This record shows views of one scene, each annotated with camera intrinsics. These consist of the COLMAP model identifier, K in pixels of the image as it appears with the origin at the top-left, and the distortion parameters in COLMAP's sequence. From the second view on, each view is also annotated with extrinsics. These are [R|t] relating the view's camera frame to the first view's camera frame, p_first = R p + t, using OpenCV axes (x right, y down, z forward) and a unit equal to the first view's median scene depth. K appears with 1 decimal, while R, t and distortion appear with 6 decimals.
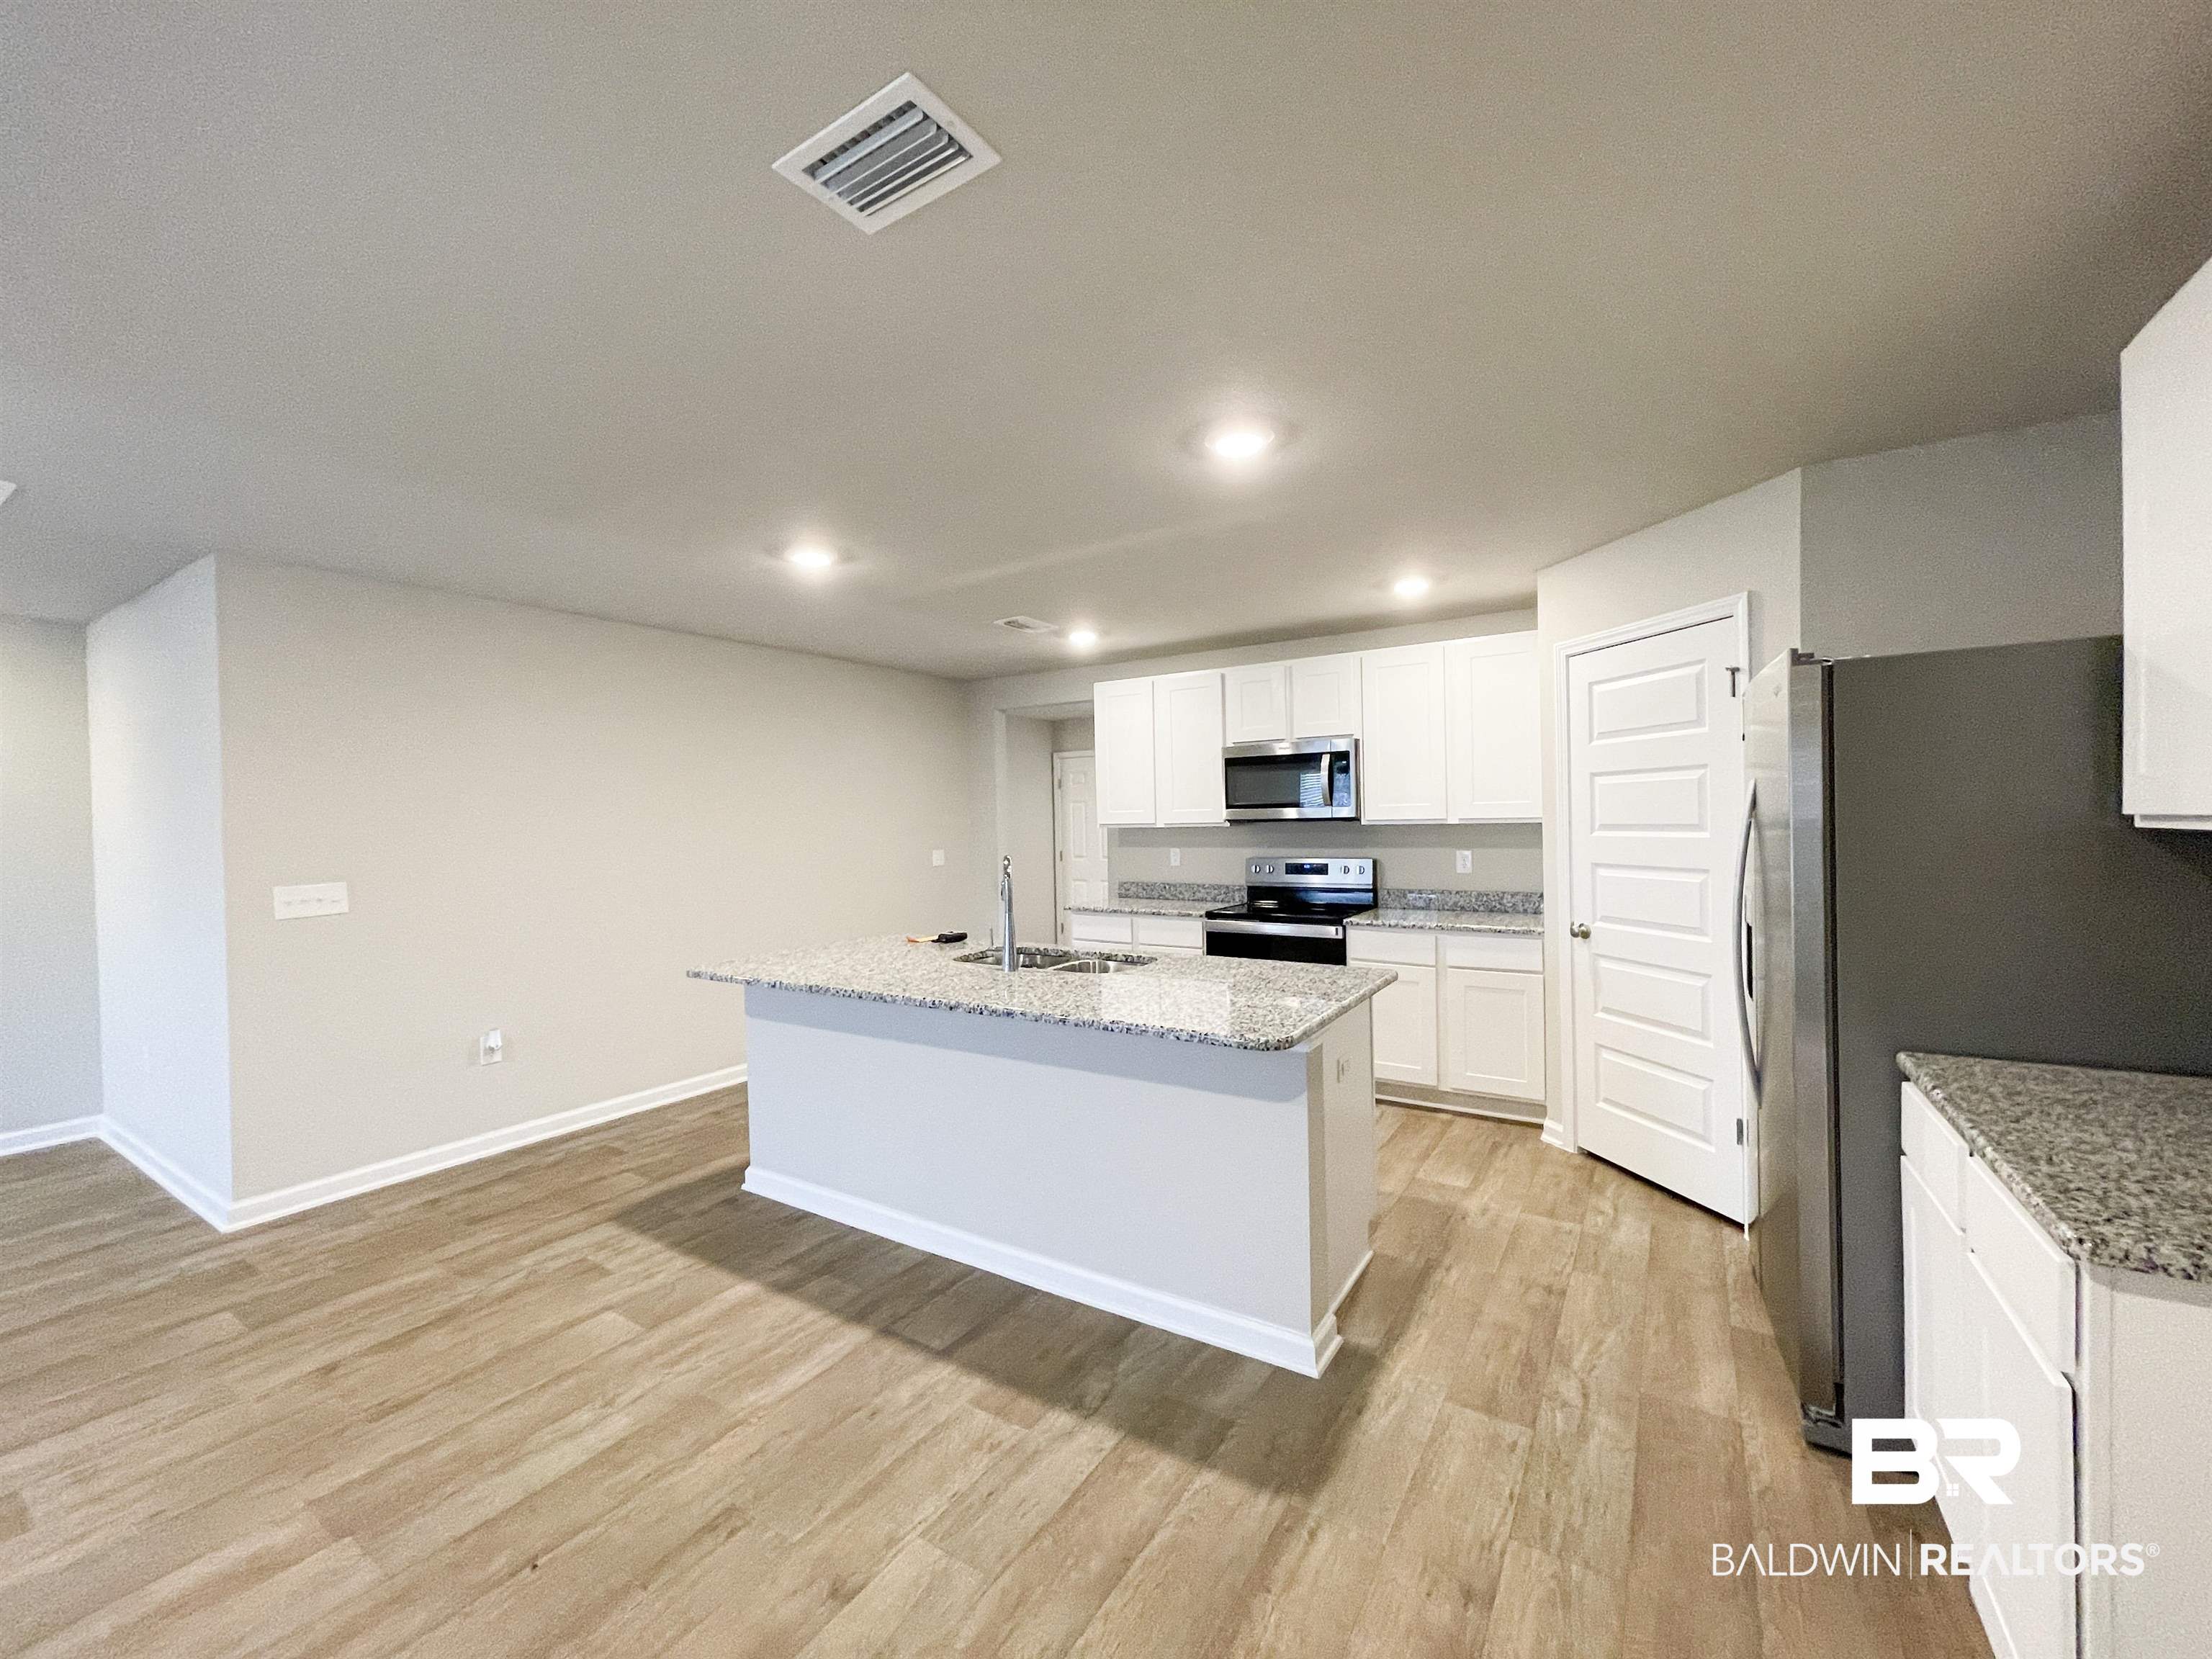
lens RADIAL K [[892.2, 0, 1113.1], [0, 892.2, 835.8], [0, 0, 1]] dist [0.002066, -0.000103]
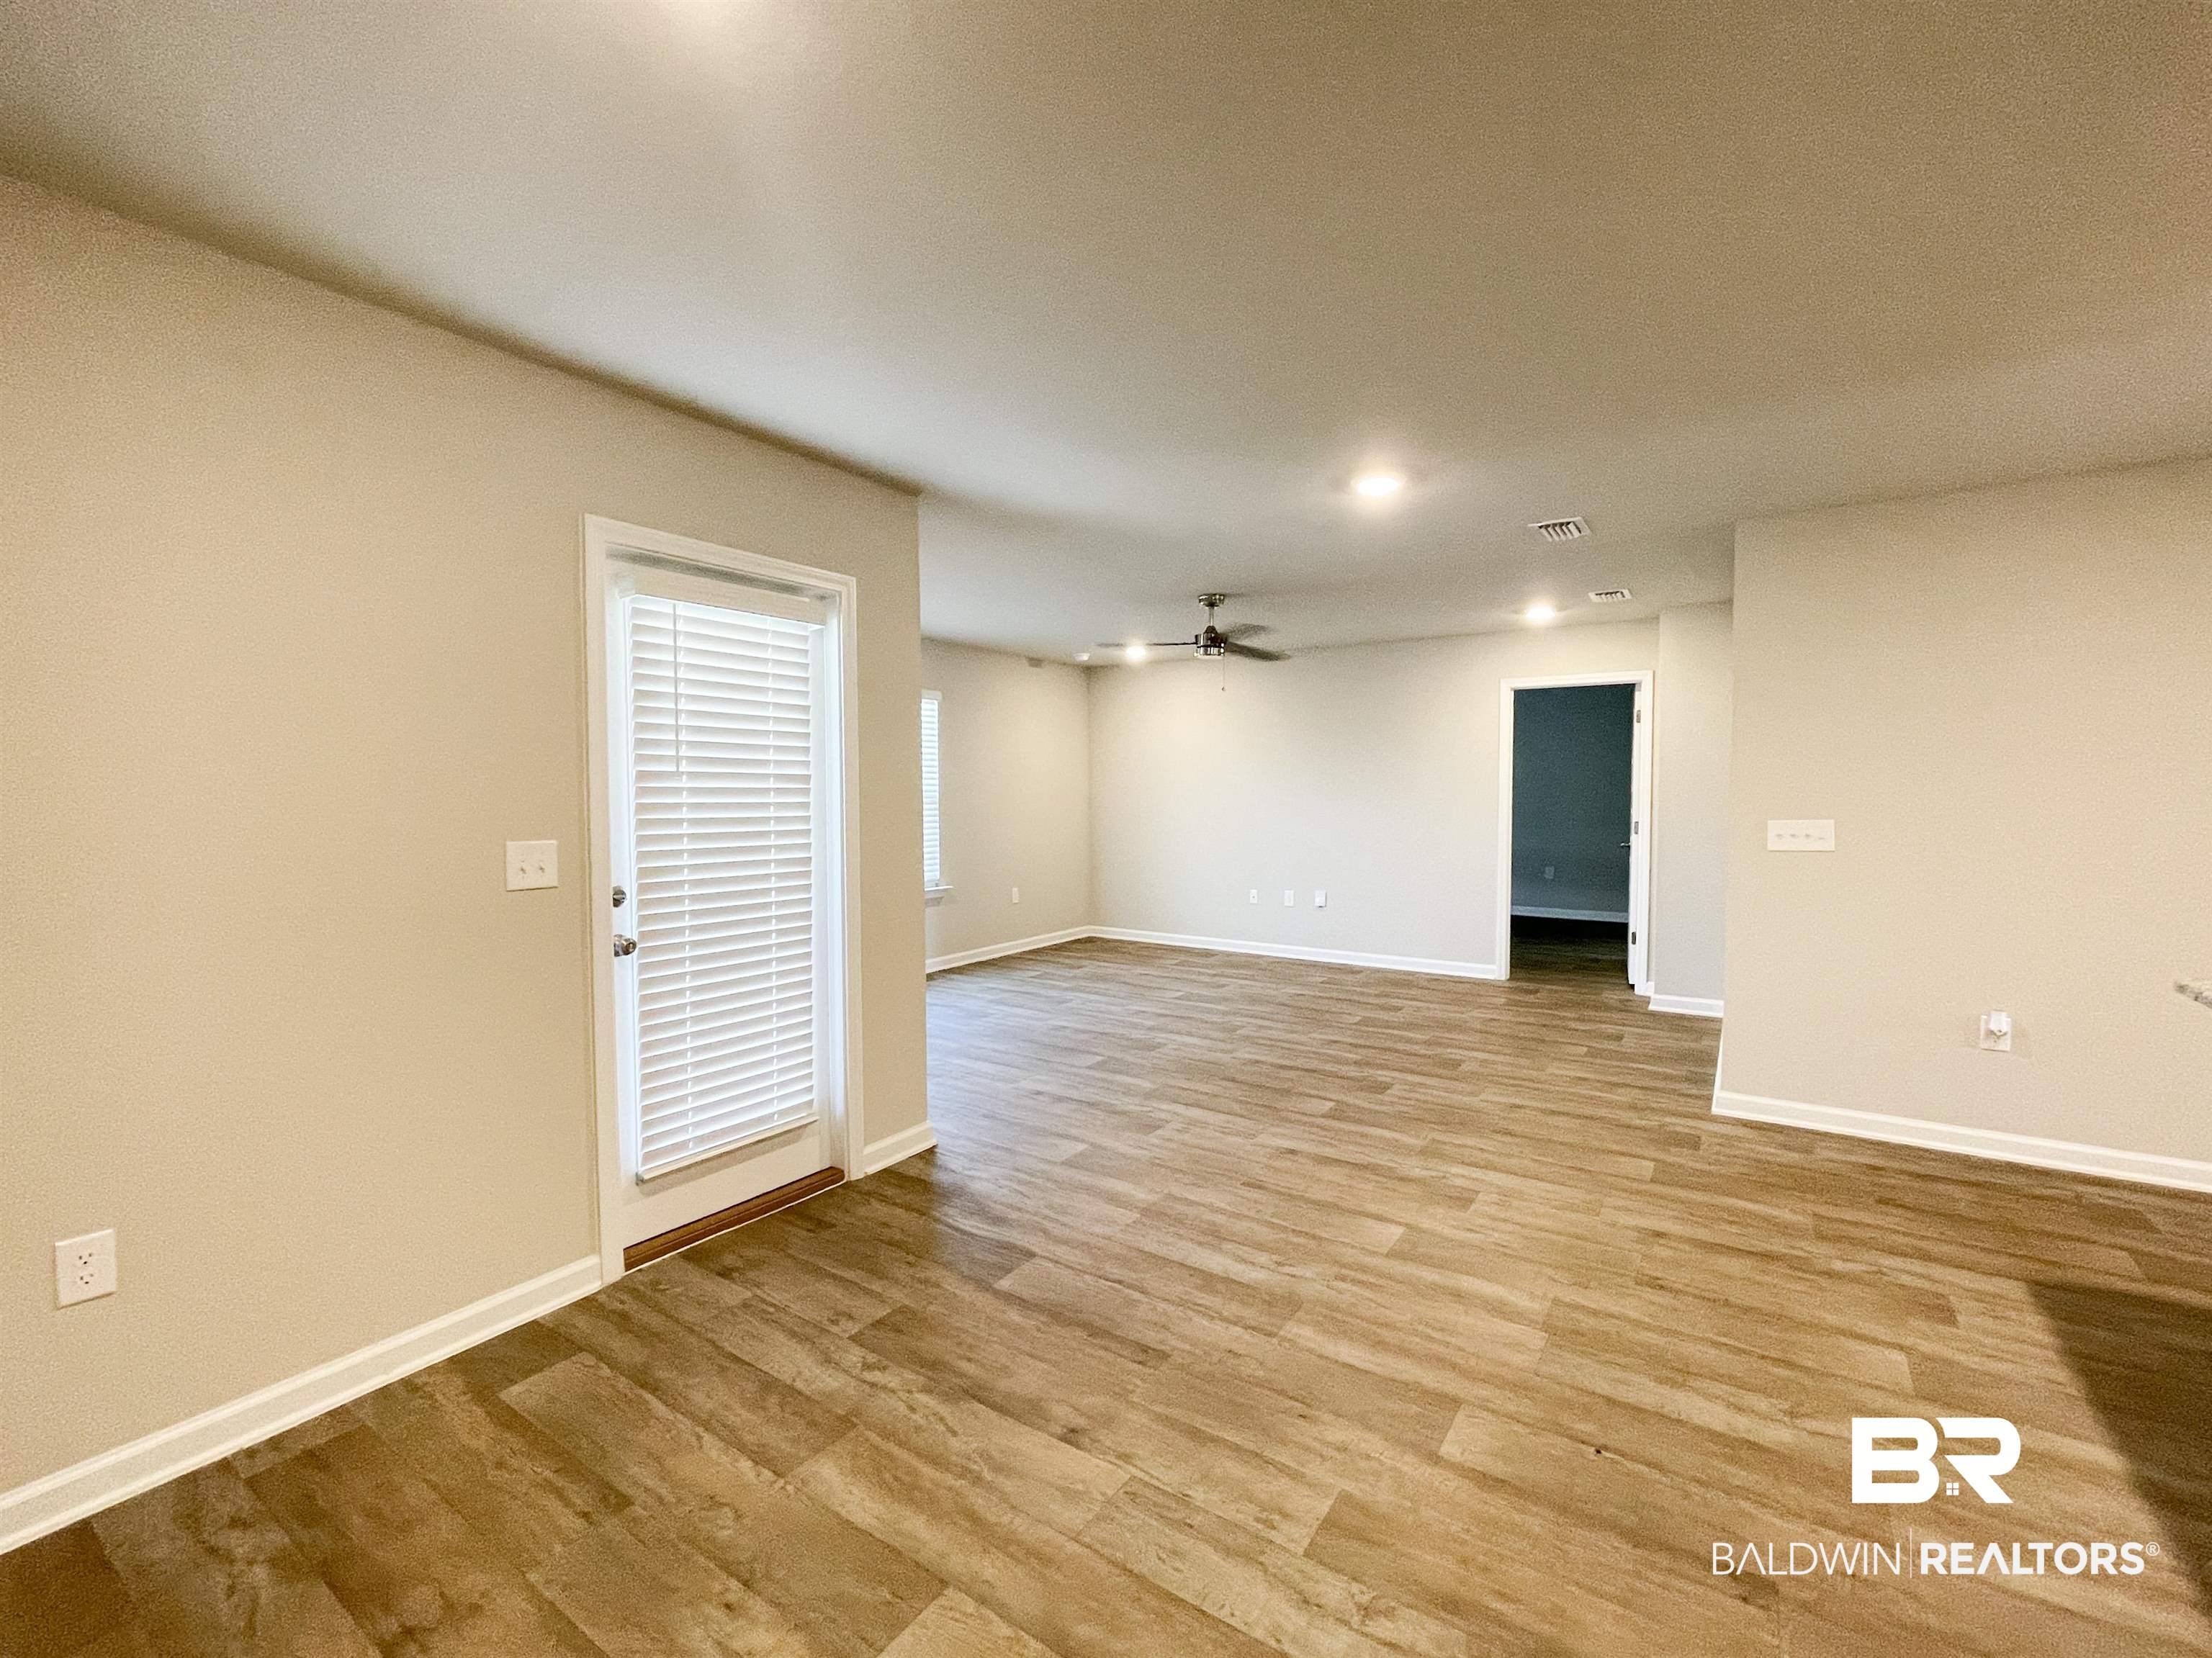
lens RADIAL K [[952.6, 0, 1097.6], [0, 952.6, 824.2], [0, 0, 1]] dist [0.001166, -0.000086]
pose [[-0.032538, 0.057926, -0.997790, 0.278259], [-0.016595, 0.998150, 0.058488, 0.009923], [0.999333, 0.018461, -0.031517, 0.259593]]
